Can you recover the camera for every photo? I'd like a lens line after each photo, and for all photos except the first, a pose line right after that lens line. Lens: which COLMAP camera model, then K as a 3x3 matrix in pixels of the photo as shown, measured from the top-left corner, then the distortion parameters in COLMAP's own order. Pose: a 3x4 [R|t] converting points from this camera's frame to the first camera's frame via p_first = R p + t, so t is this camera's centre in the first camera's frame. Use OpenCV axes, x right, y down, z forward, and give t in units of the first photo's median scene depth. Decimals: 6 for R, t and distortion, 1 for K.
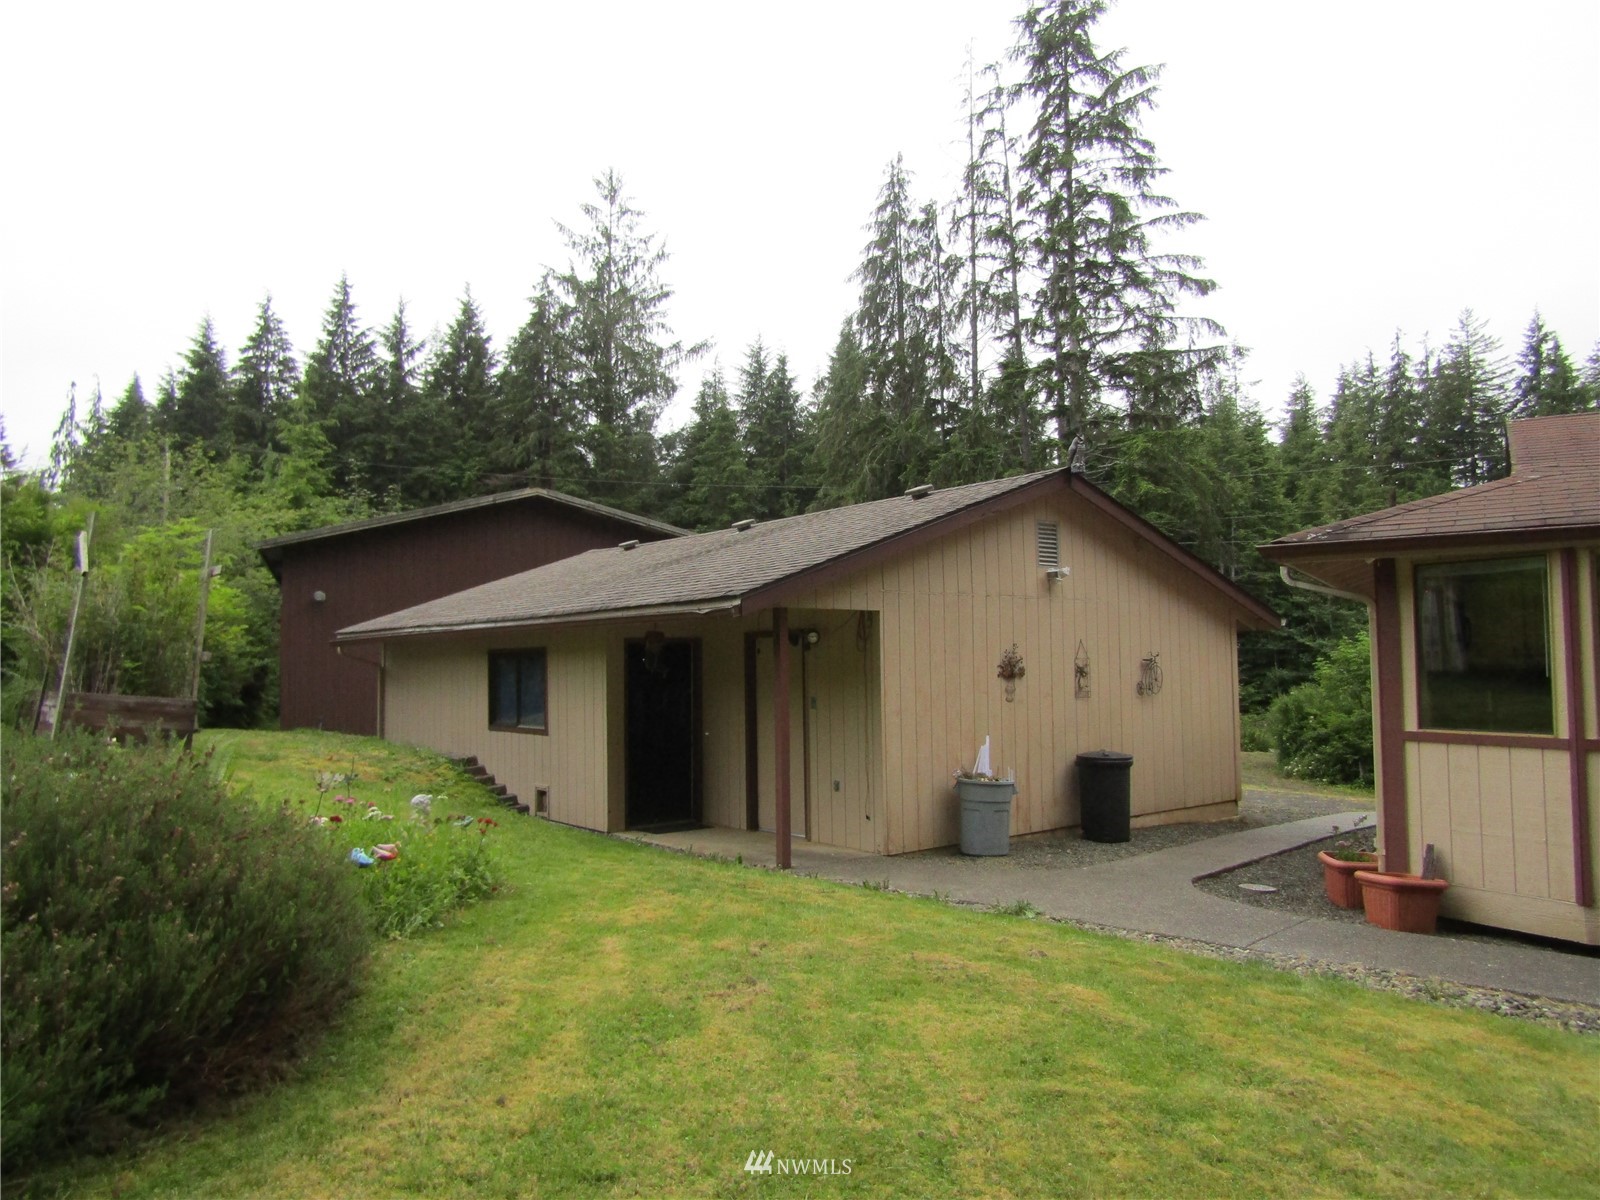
lens RADIAL K [[1137.3, 0, 800.0], [0, 1137.3, 600.0], [0, 0, 1]] dist [-0.007718, -0.000480]
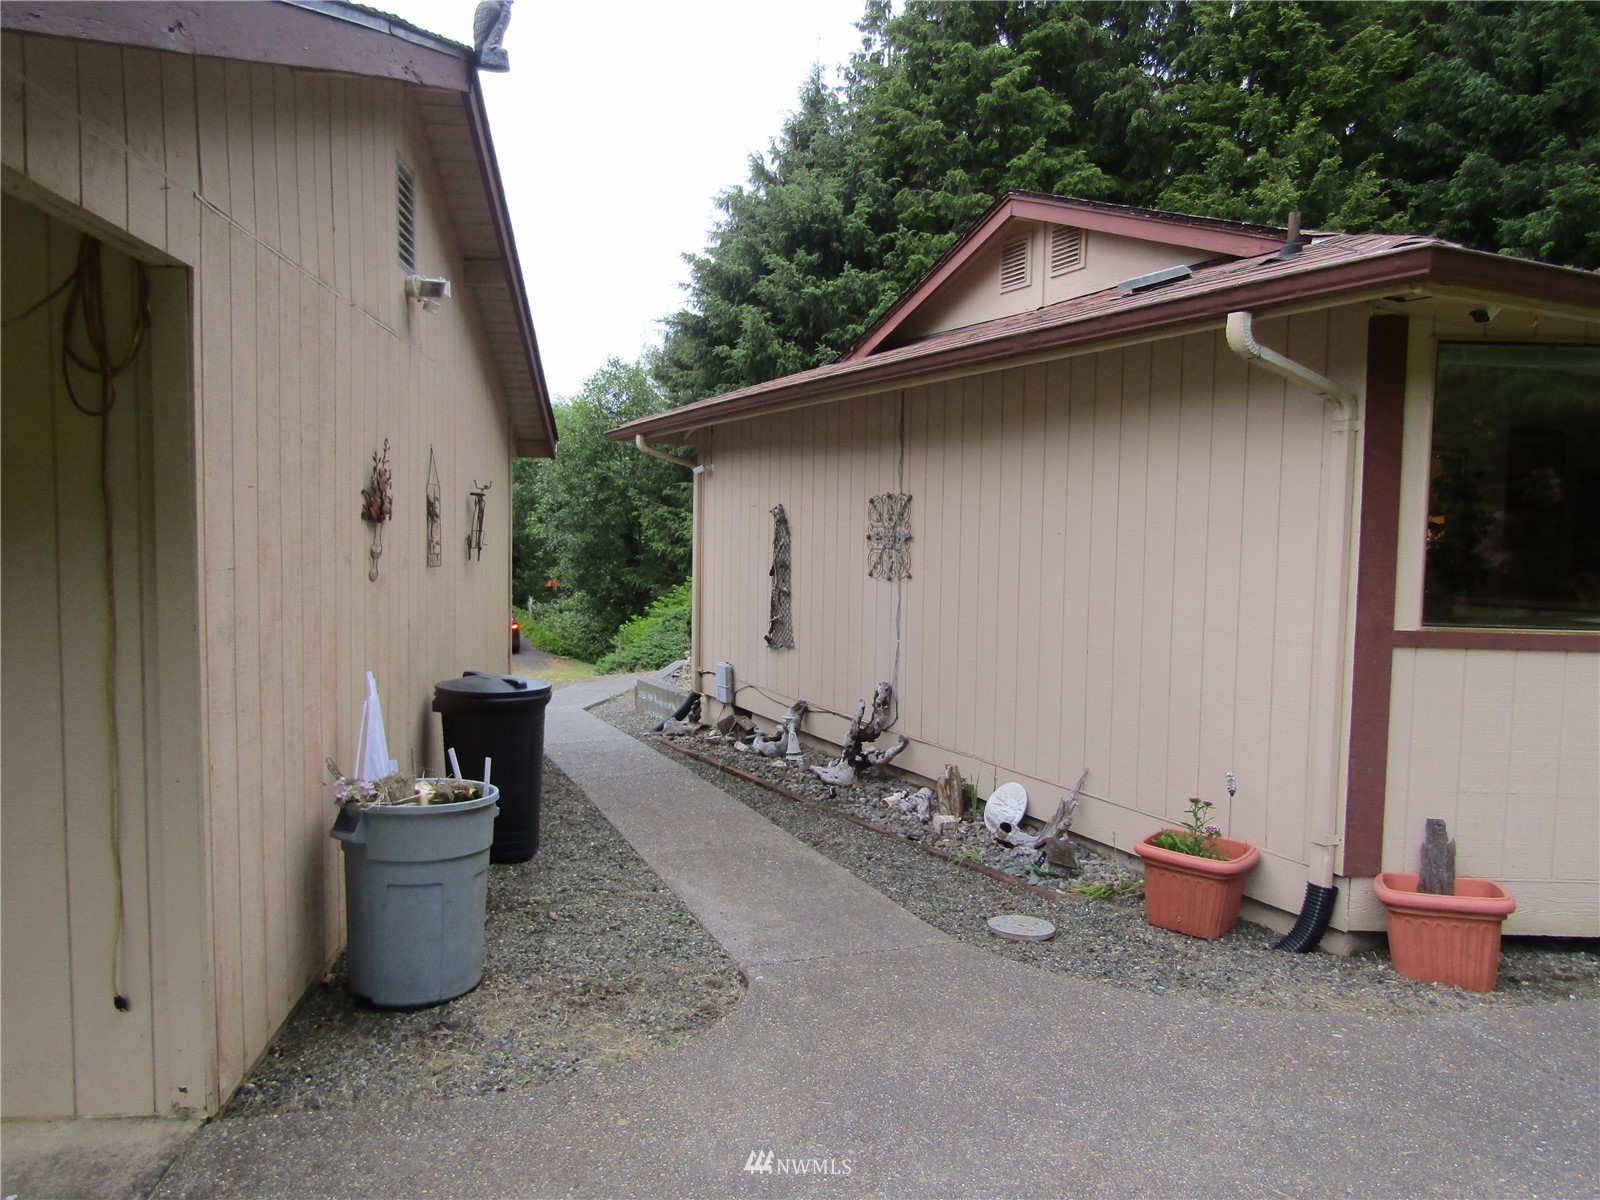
lens RADIAL K [[1137.3, 0, 800.0], [0, 1137.3, 600.0], [0, 0, 1]] dist [-0.007718, -0.000480]
pose [[0.499762, -0.027780, 0.865717, -0.124251], [-0.078613, 0.993906, 0.077276, 0.079377], [-0.862588, -0.106676, 0.494533, 0.979528]]
